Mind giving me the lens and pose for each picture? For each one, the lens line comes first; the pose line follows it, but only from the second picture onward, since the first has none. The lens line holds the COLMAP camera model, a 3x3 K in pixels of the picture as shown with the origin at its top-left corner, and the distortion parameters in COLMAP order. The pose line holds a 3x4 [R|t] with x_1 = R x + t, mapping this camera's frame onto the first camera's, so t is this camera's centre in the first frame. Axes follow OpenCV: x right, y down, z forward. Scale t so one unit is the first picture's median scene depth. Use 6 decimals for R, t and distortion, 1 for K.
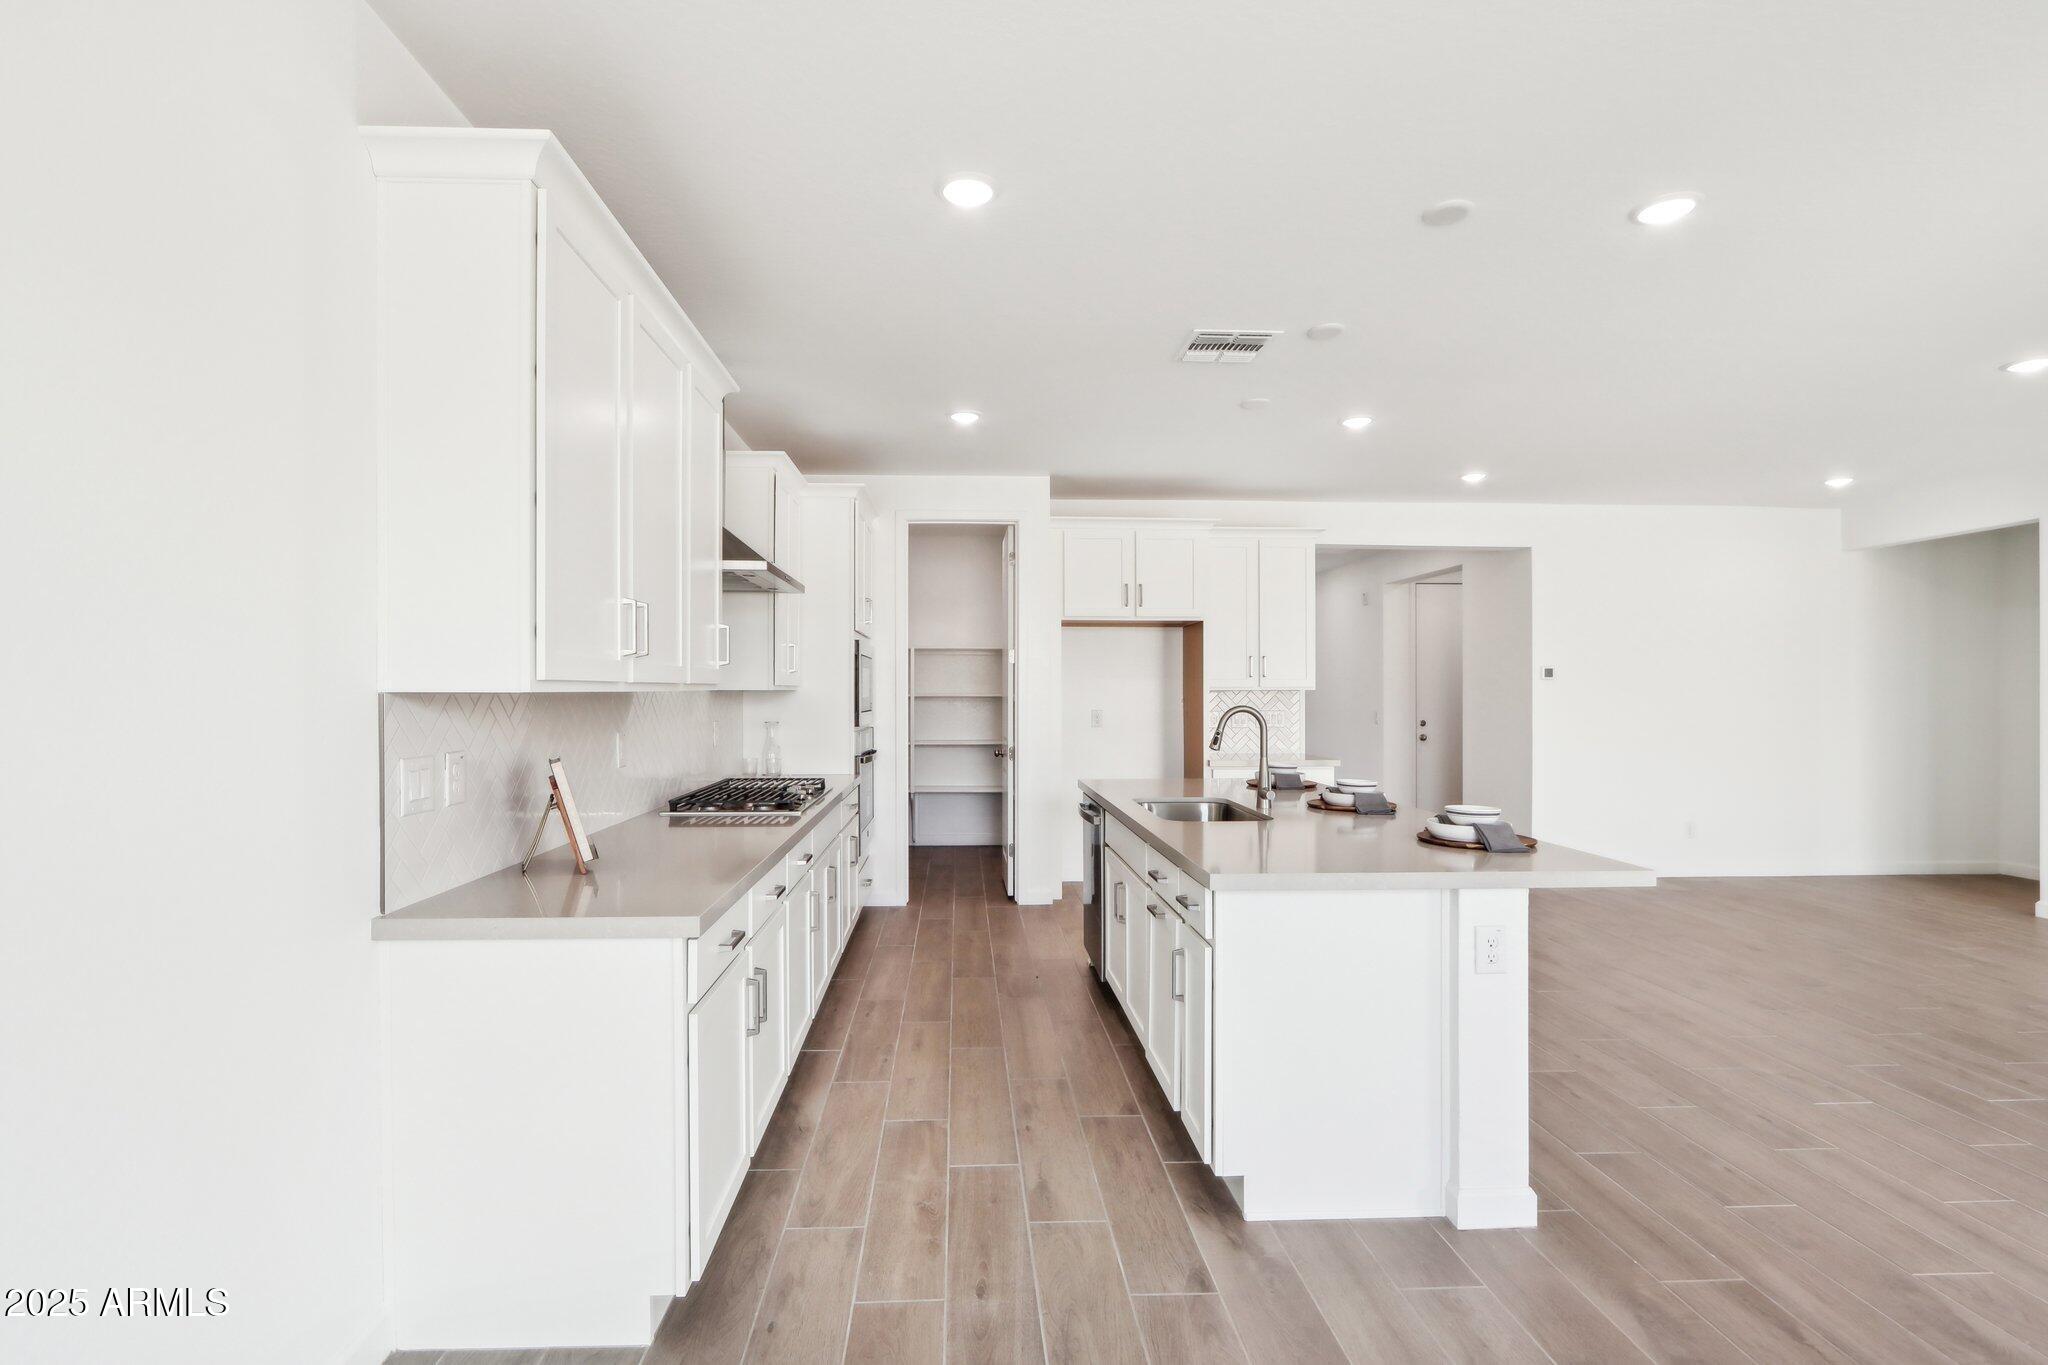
lens RADIAL K [[967.0, 0, 1016.1], [0, 967.0, 700.9], [0, 0, 1]] dist [-0.023753, -0.000082]
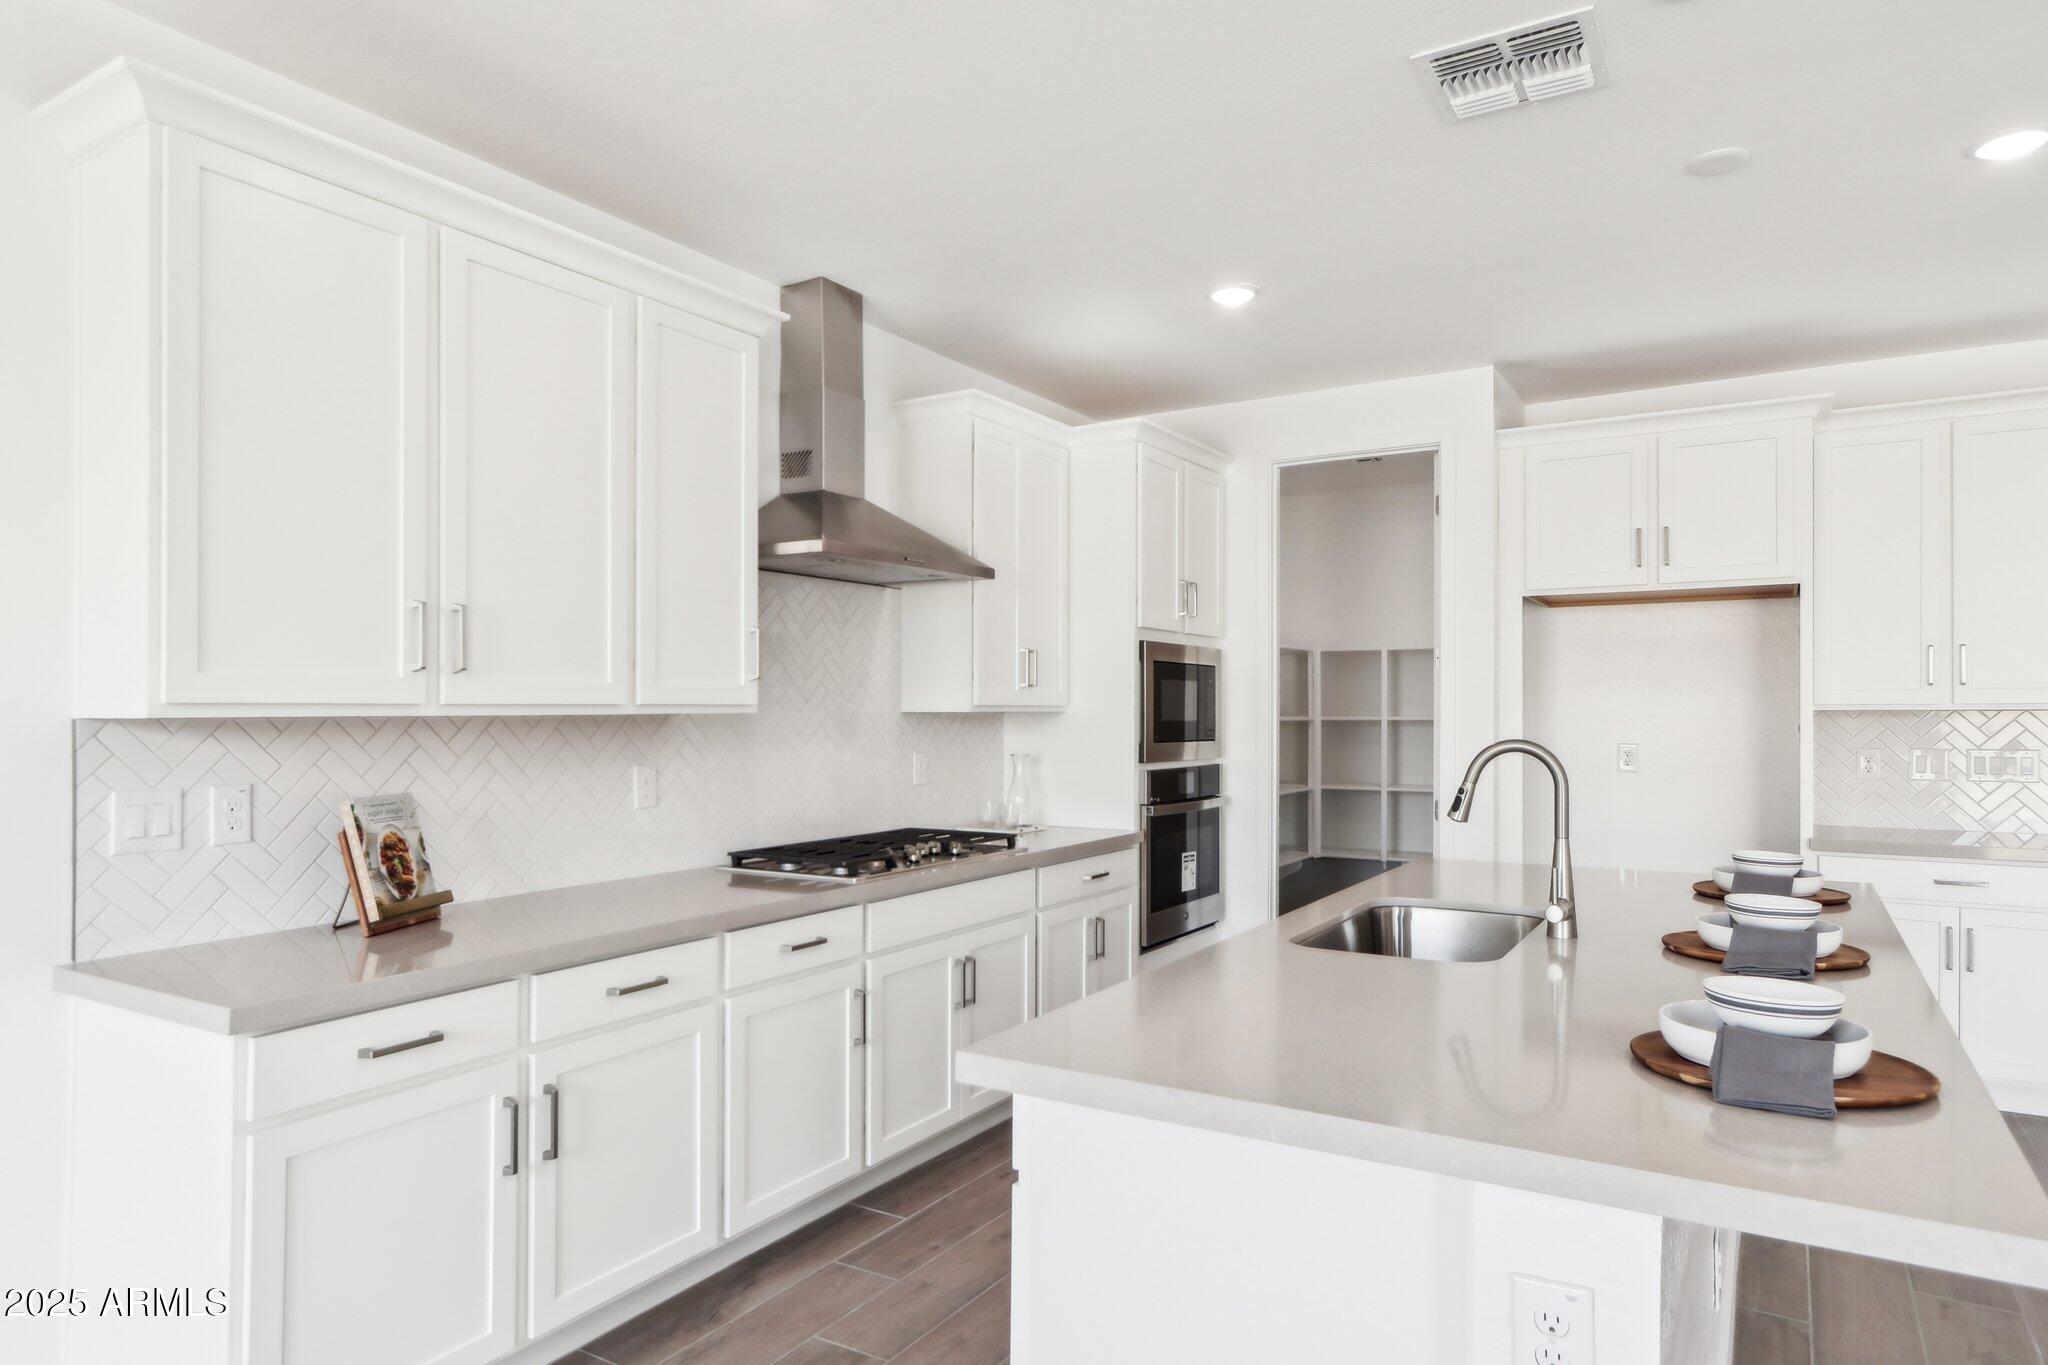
lens RADIAL K [[1252.2, 0, 1030.2], [0, 1252.2, 731.0], [0, 0, 1]] dist [0.001369, 0.000181]
pose [[0.825918, 0.008147, -0.563731, 0.405032], [-0.004773, 0.999961, 0.007458, -0.005258], [0.563770, -0.003469, 0.825925, 0.282553]]
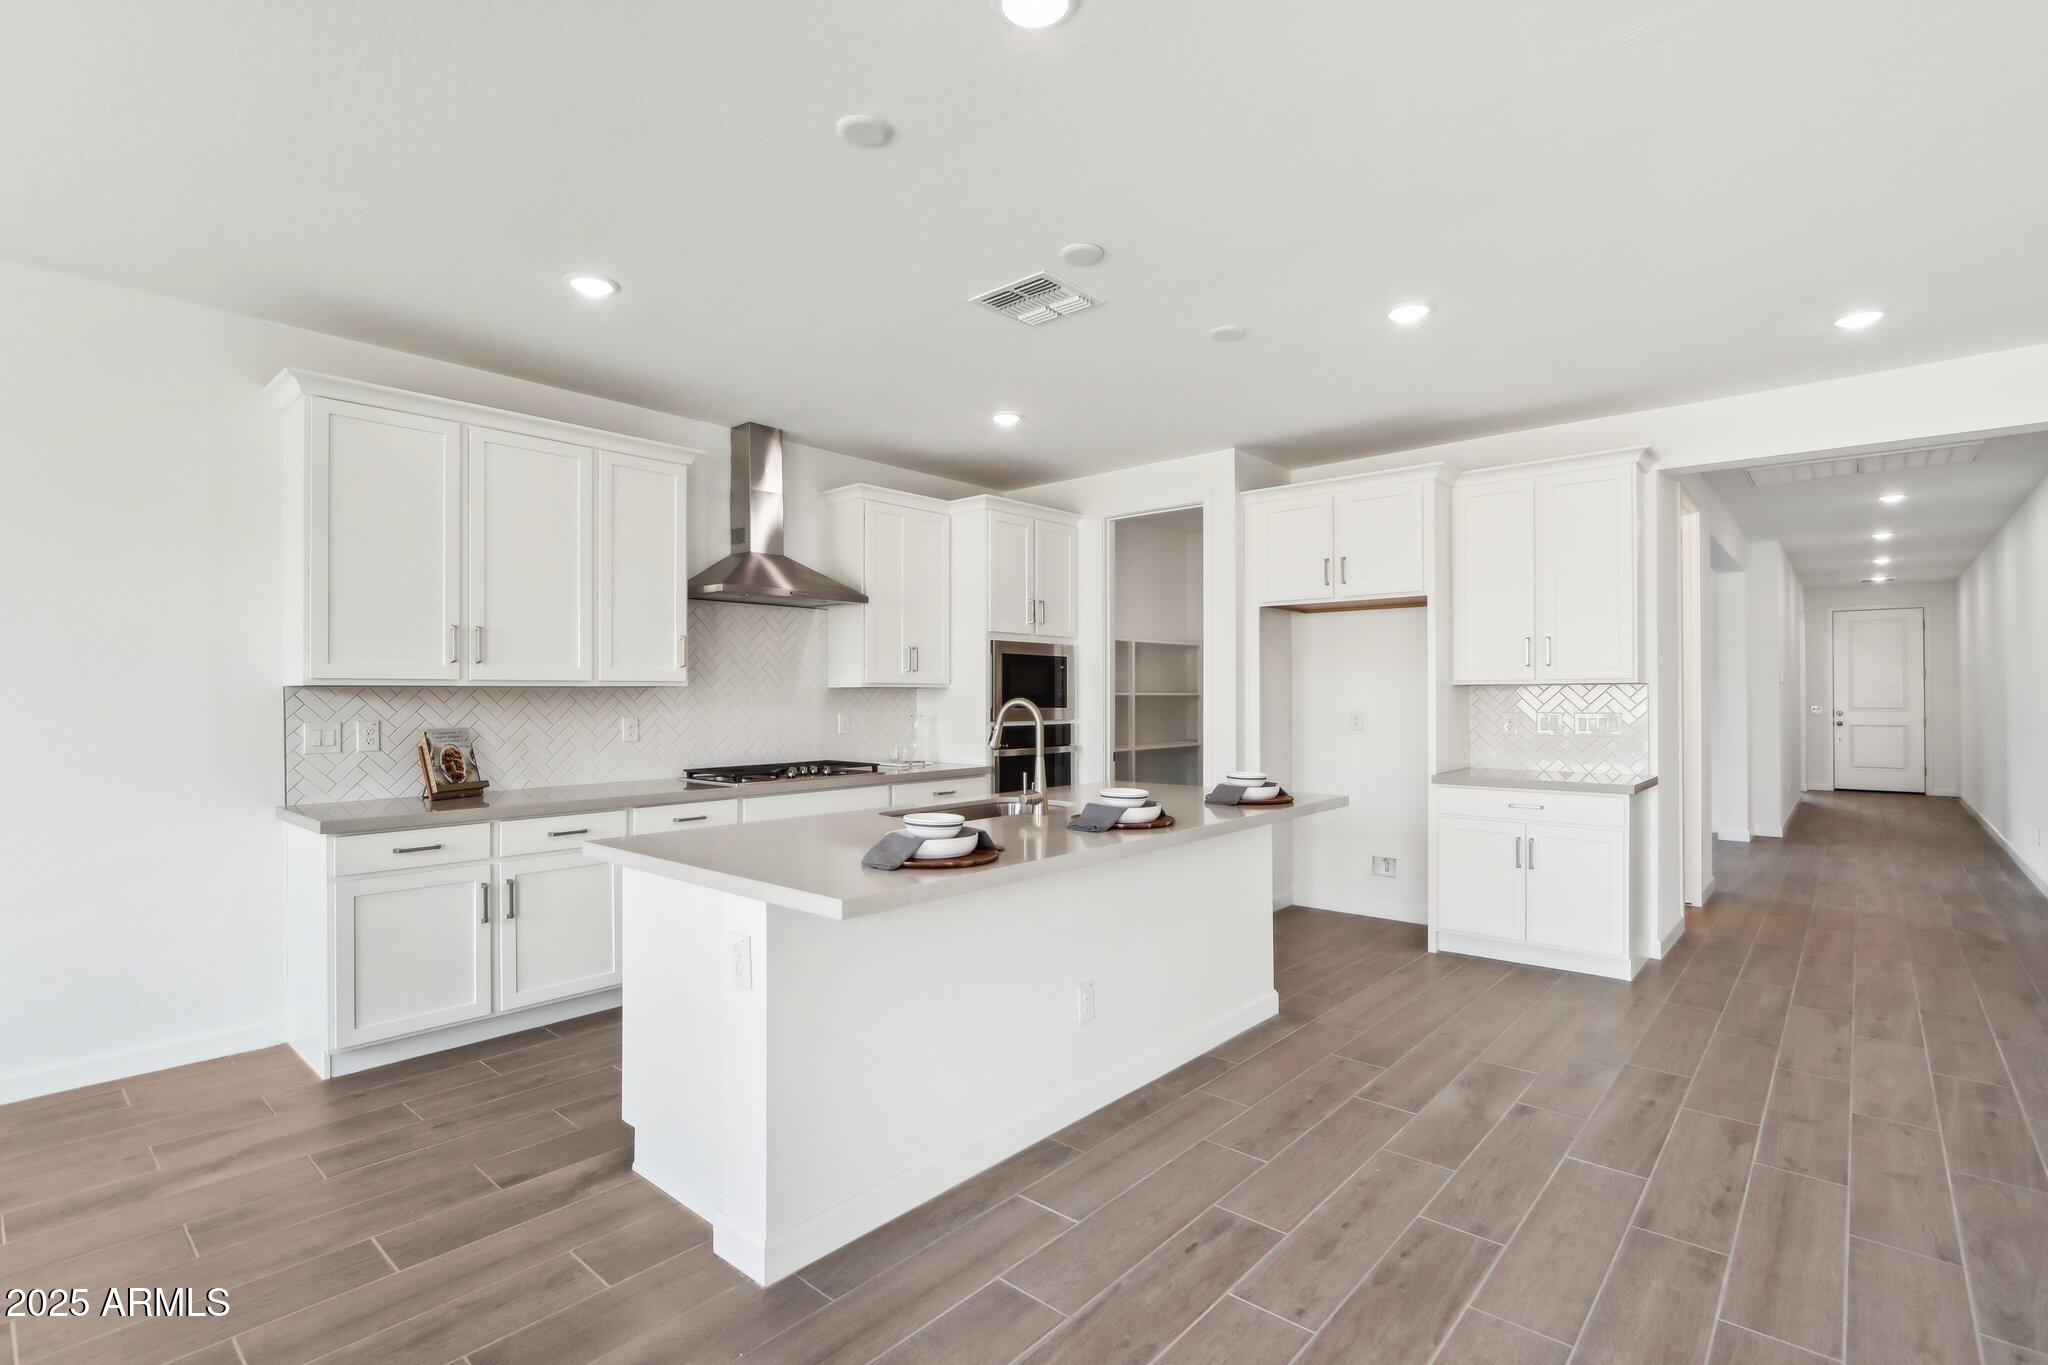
lens RADIAL K [[976.4, 0, 1011.2], [0, 976.4, 718.9], [0, 0, 1]] dist [-0.010831, 0.000005]
pose [[0.710003, 0.015262, -0.704033, 0.875752], [-0.005427, 0.999854, 0.016202, 0.008638], [0.704178, -0.007682, 0.709982, 0.349283]]
